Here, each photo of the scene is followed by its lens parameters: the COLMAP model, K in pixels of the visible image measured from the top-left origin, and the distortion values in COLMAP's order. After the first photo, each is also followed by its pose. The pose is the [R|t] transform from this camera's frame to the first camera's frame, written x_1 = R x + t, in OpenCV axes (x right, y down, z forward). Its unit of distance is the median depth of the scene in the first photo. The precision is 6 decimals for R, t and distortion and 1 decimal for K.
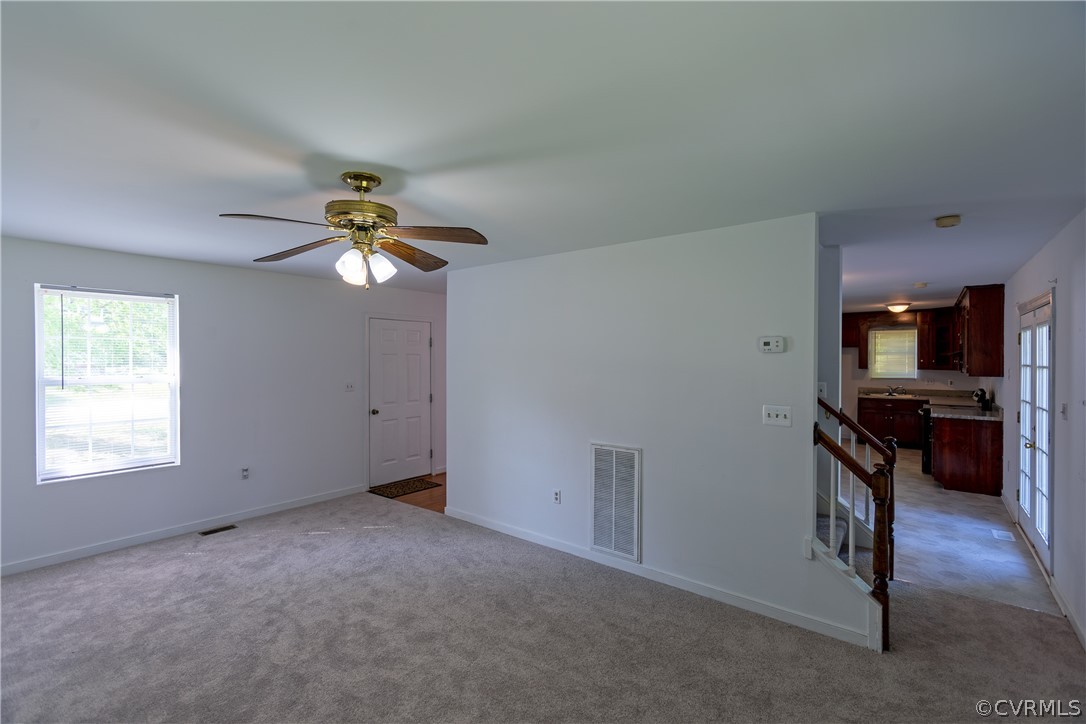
lens RADIAL K [[484.0, 0, 543.0], [0, 484.0, 362.0], [0, 0, 1]] dist [-0.000518, 0.000184]
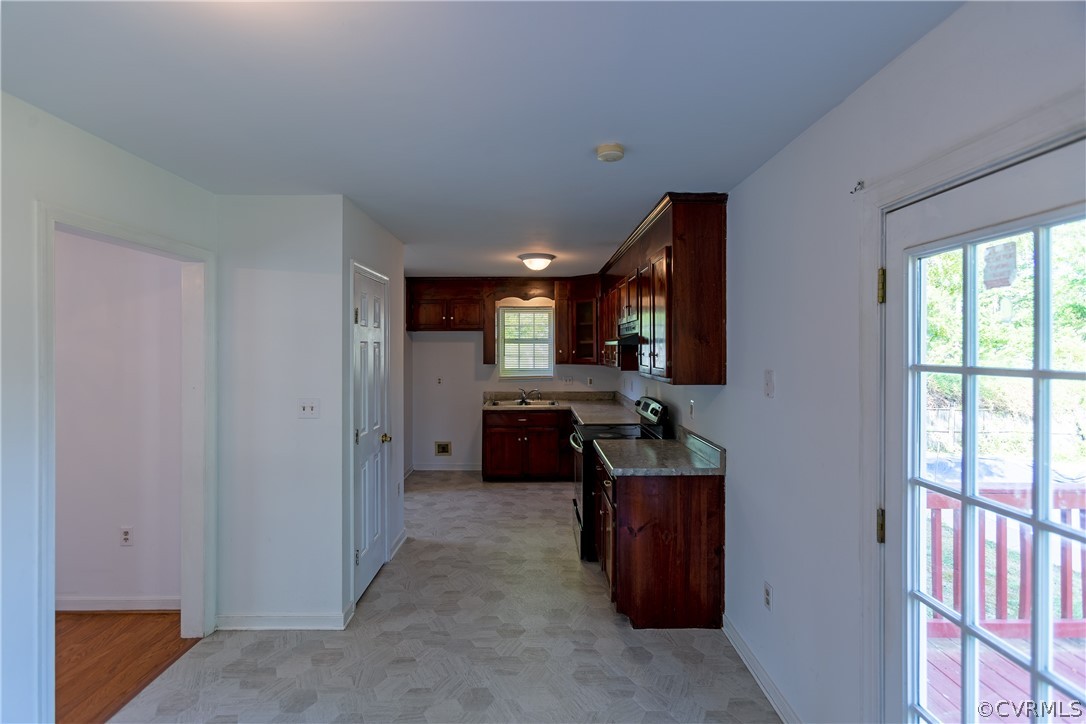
lens RADIAL K [[478.5, 0, 544.4], [0, 478.5, 355.7], [0, 0, 1]] dist [-0.000883, 0.001176]
pose [[0.769883, -0.010043, 0.638107, 0.330220], [0.006132, 0.999946, 0.008340, -0.002642], [-0.638156, -0.002508, 0.769903, 0.490143]]
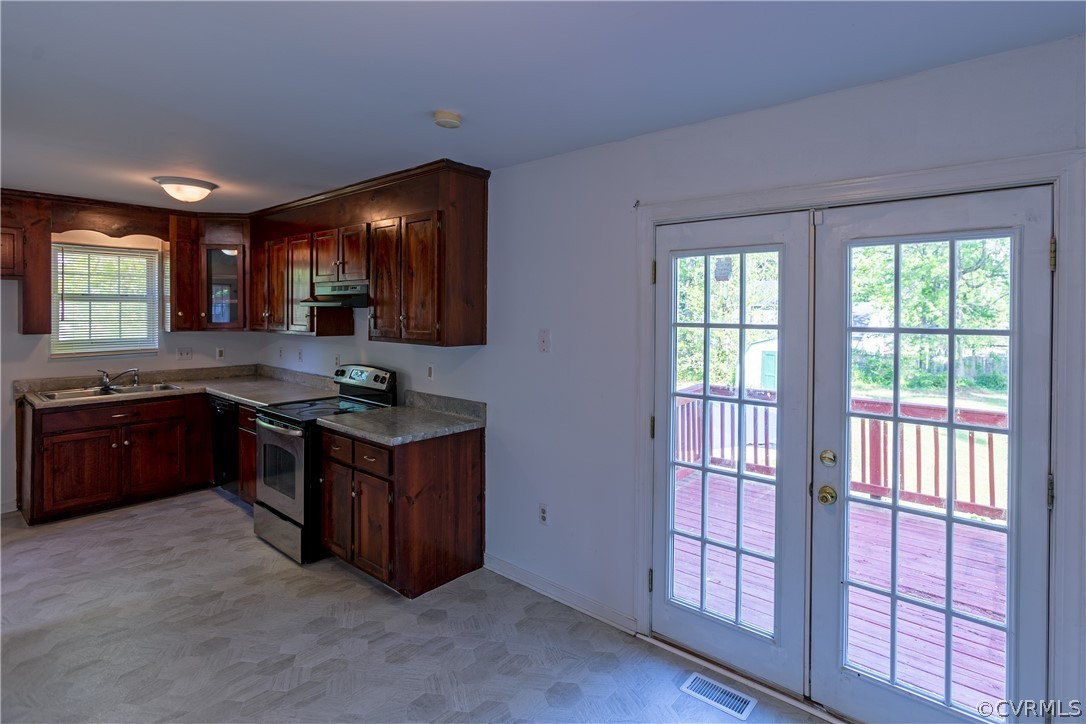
lens RADIAL K [[534.5, 0, 598.7], [0, 534.5, 323.5], [0, 0, 1]] dist [-0.024111, 0.010411]
pose [[-0.014757, -0.023723, 0.999610, 0.235030], [0.003105, 0.999713, 0.023771, -0.004313], [-0.999886, 0.003454, -0.014679, 0.581381]]
